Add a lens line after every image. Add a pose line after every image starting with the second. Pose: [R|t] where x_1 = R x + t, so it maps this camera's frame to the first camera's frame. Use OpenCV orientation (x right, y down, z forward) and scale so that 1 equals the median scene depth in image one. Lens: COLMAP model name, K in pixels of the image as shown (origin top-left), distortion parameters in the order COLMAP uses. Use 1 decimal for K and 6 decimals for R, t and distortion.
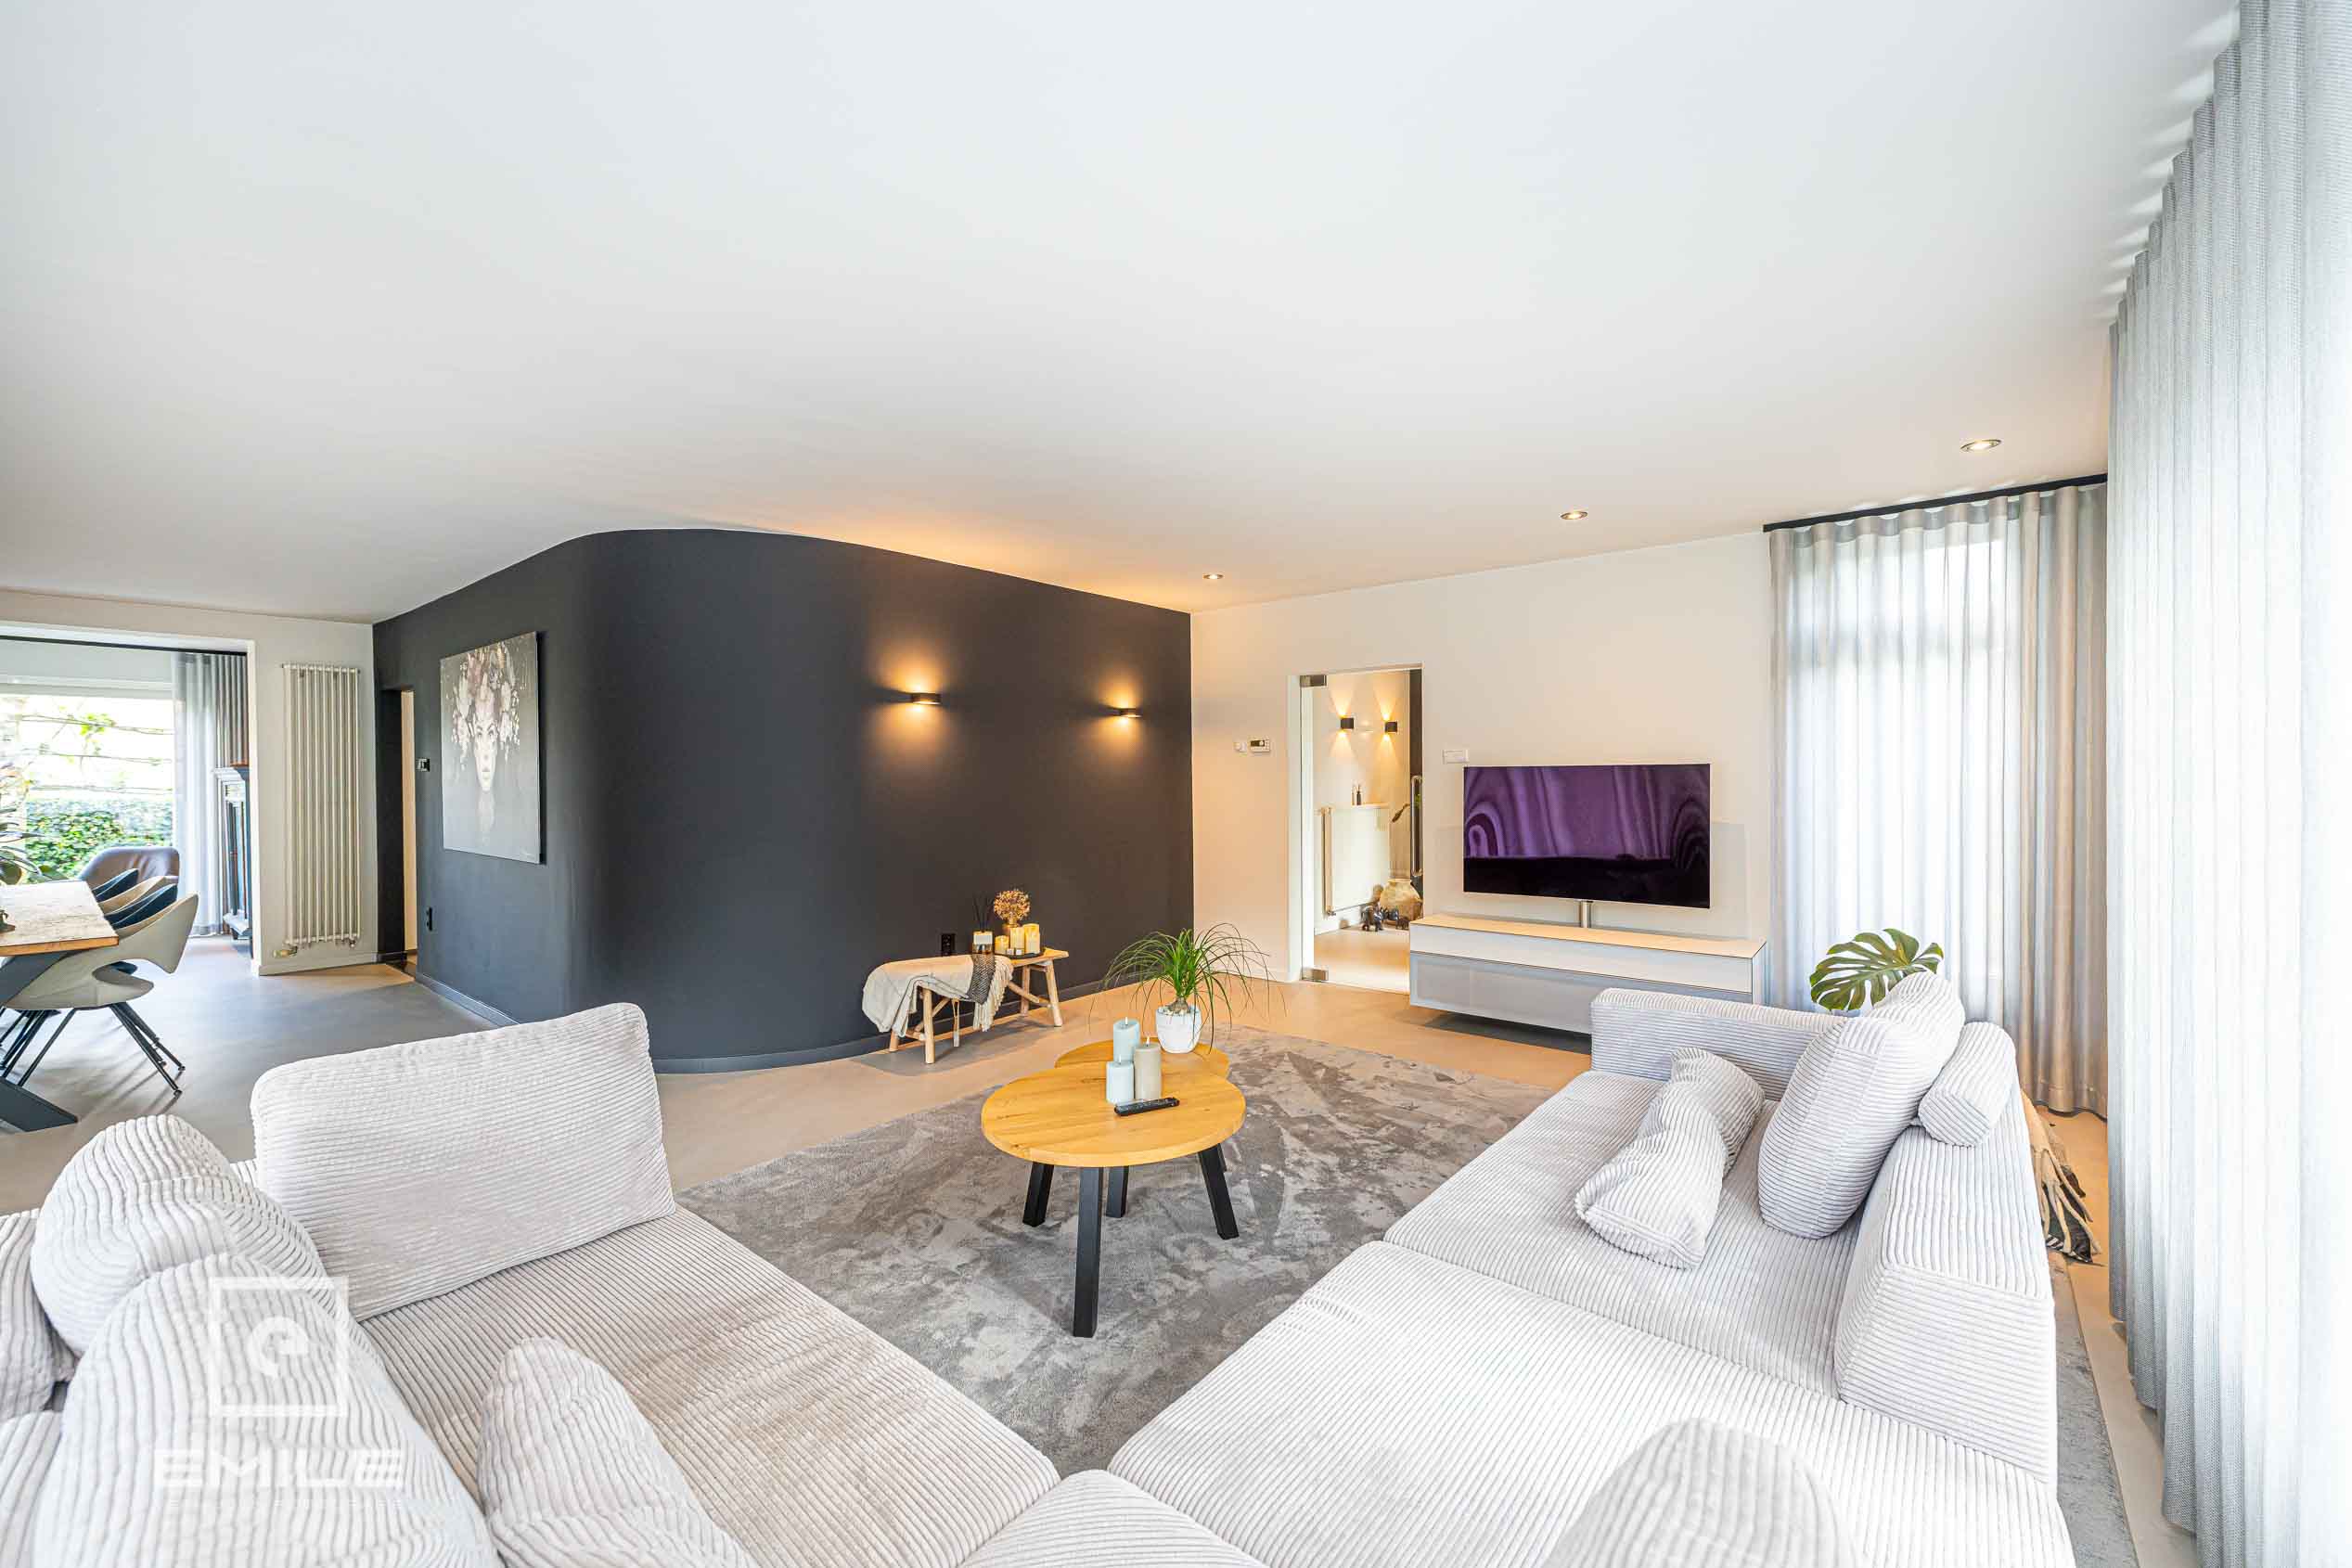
lens RADIAL K [[906.4, 0, 1176.0], [0, 906.4, 784.0], [0, 0, 1]] dist [0.000836, 0.000039]
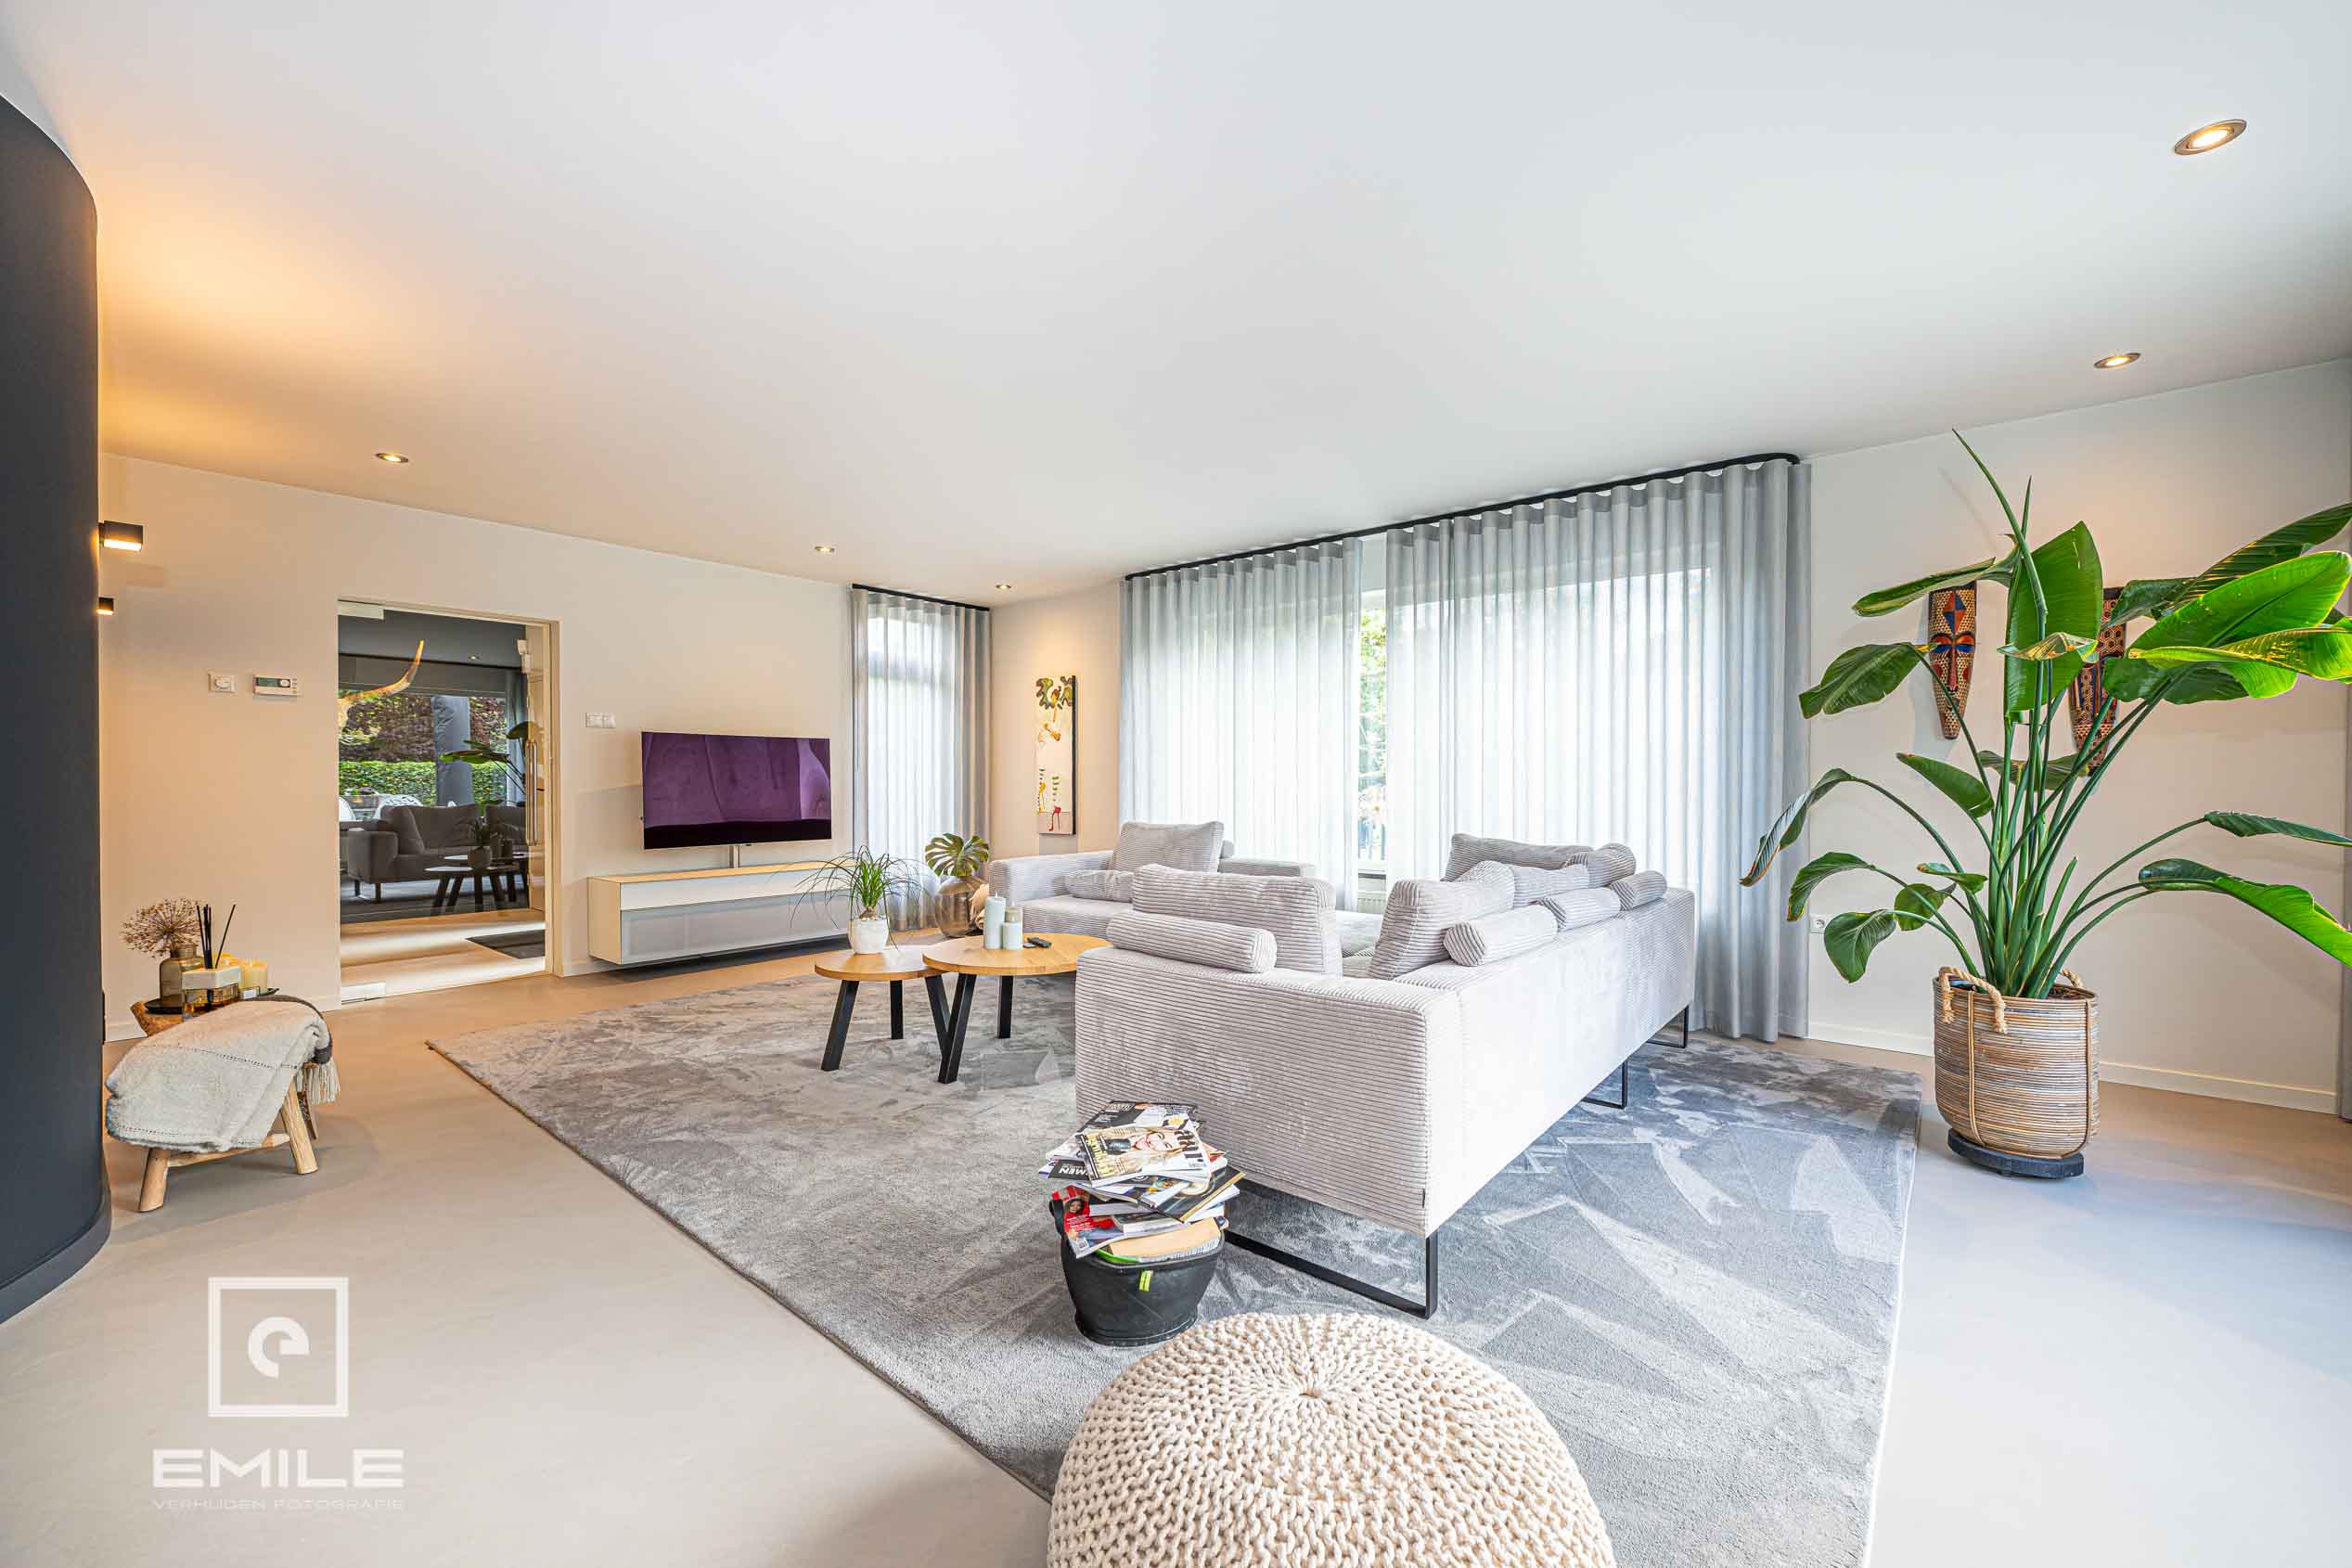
lens RADIAL K [[906.4, 0, 1176.0], [0, 906.4, 784.0], [0, 0, 1]] dist [0.000836, 0.000039]
pose [[0.029871, -0.000190, 0.999554, -0.856179], [0.006297, 0.999980, 0.000002, 0.055518], [-0.999534, 0.006294, 0.029871, 0.410754]]
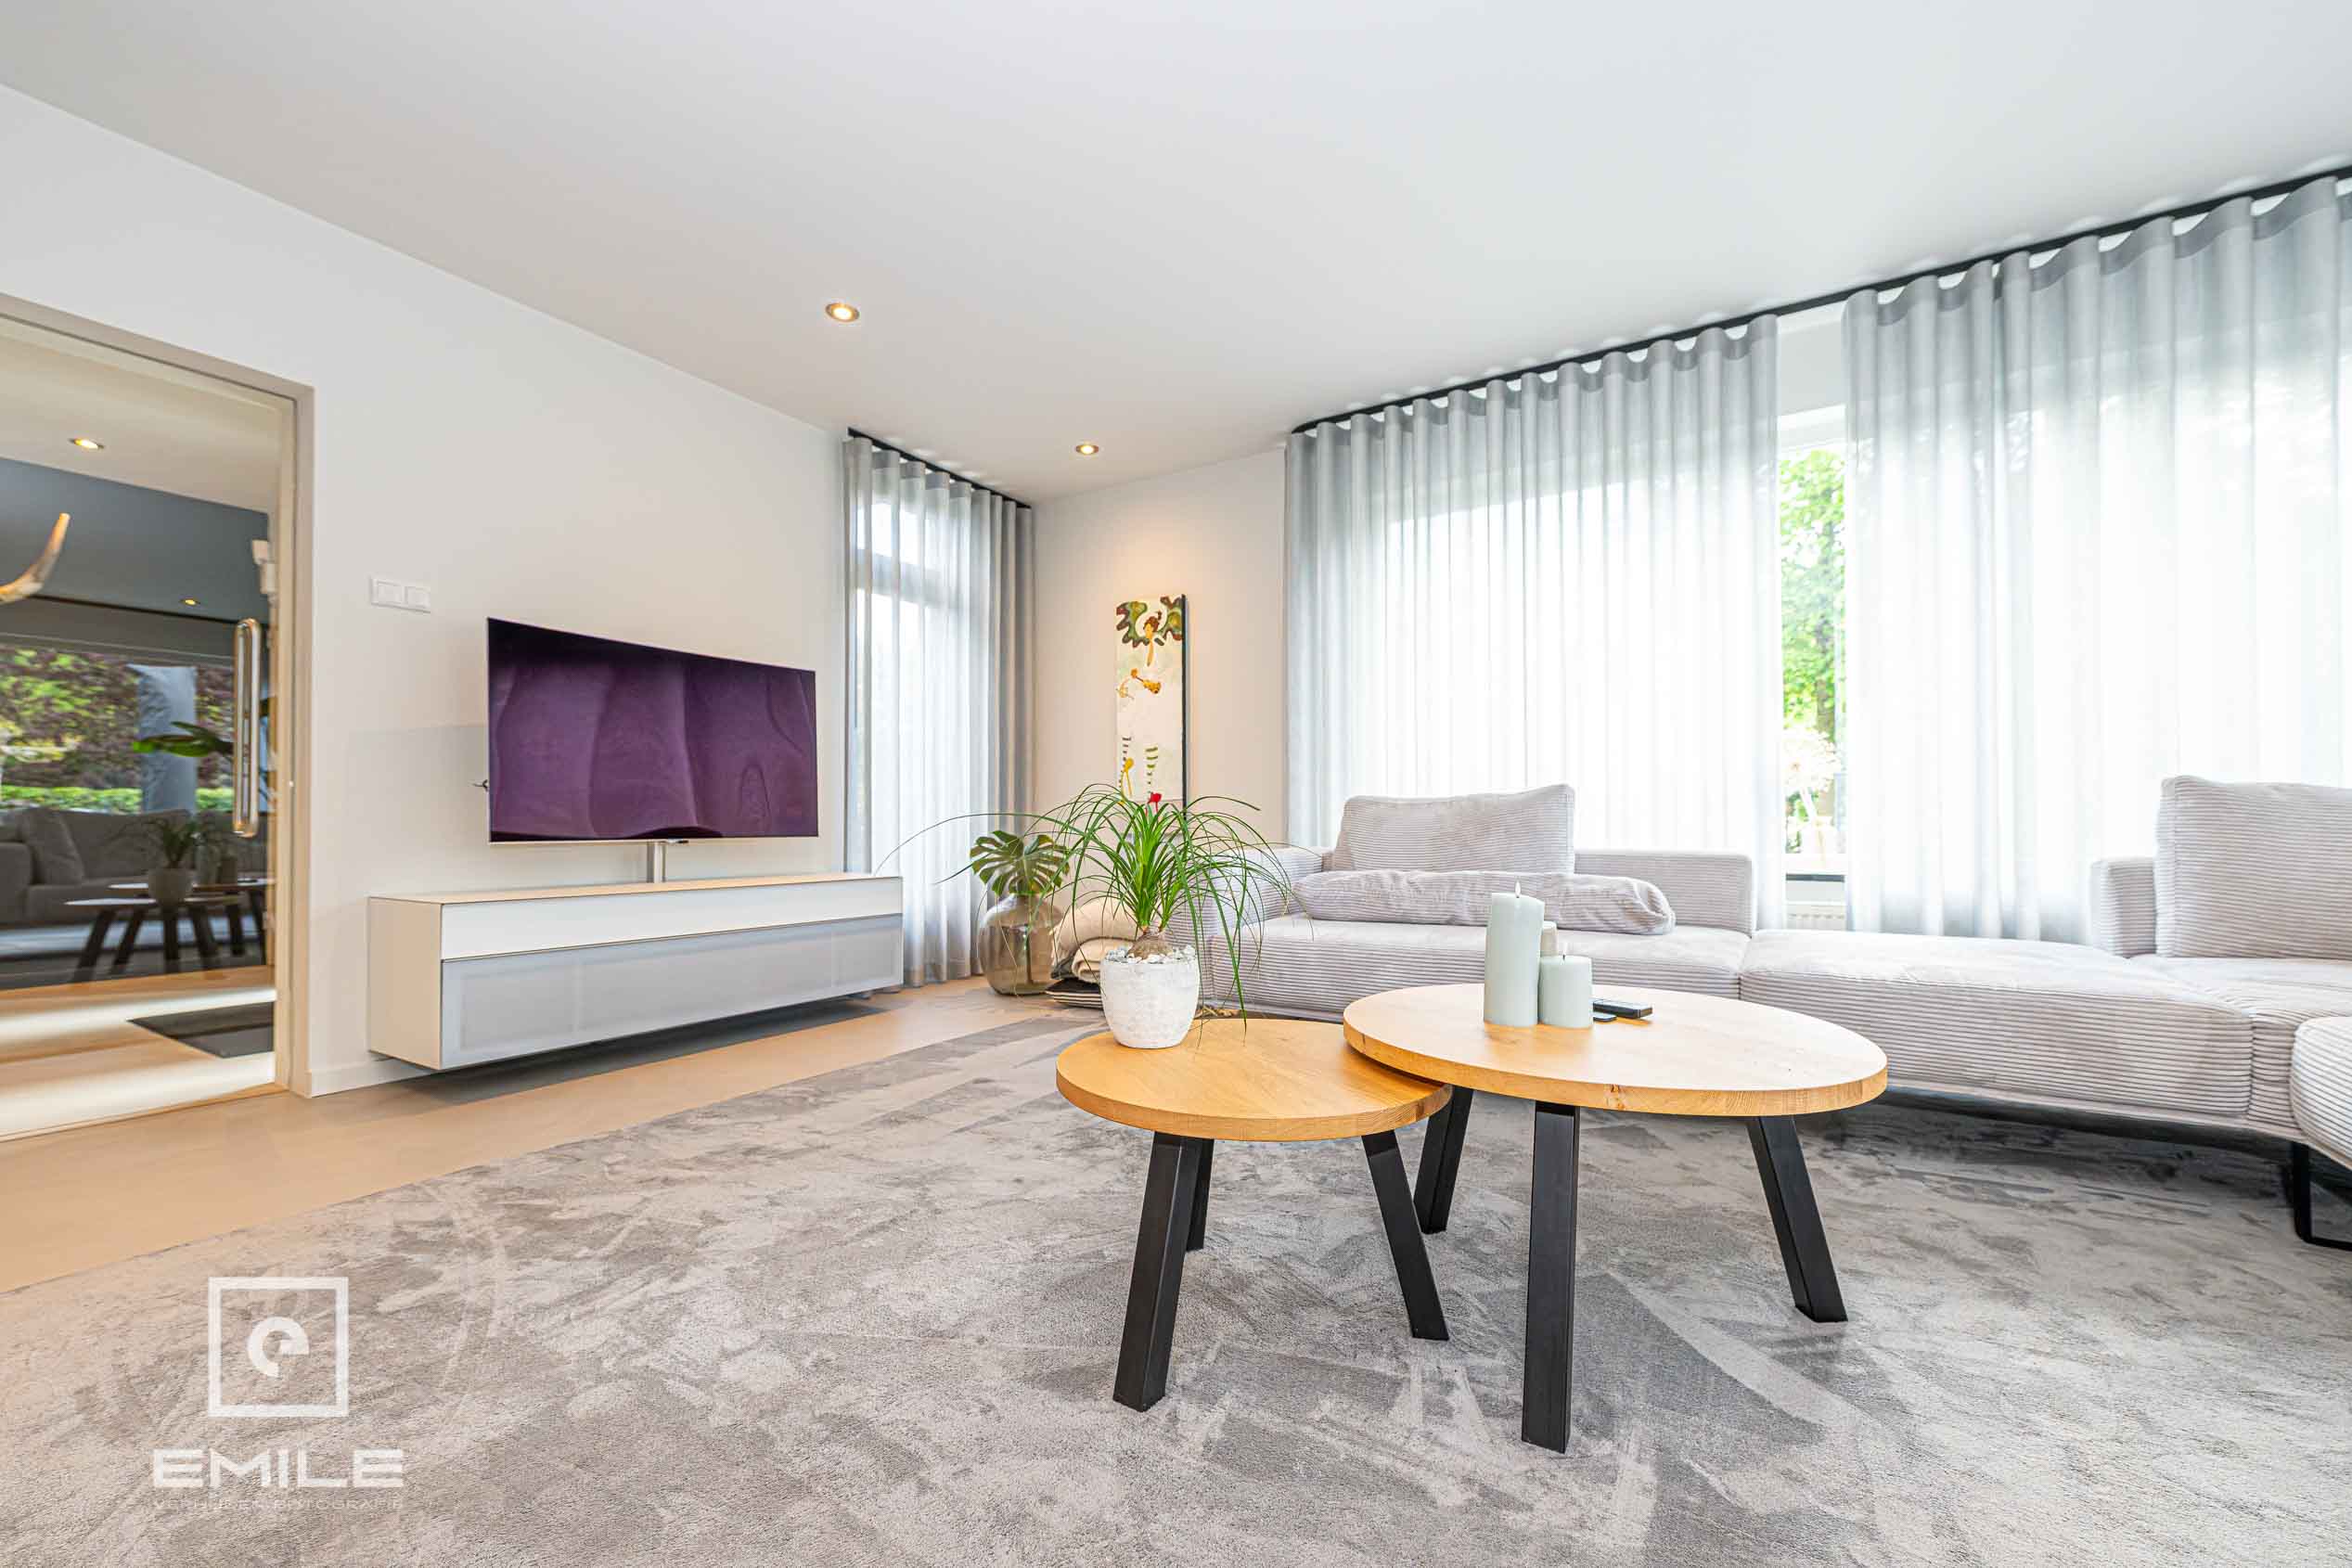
lens RADIAL K [[936.0, 0, 1173.1], [0, 936.0, 799.4], [0, 0, 1]] dist [0.000629, 0.010815]
pose [[-0.102050, 0.024521, 0.994477, -0.354710], [0.007744, 0.999685, -0.023854, 0.128824], [-0.994749, 0.005267, -0.102208, 0.760143]]
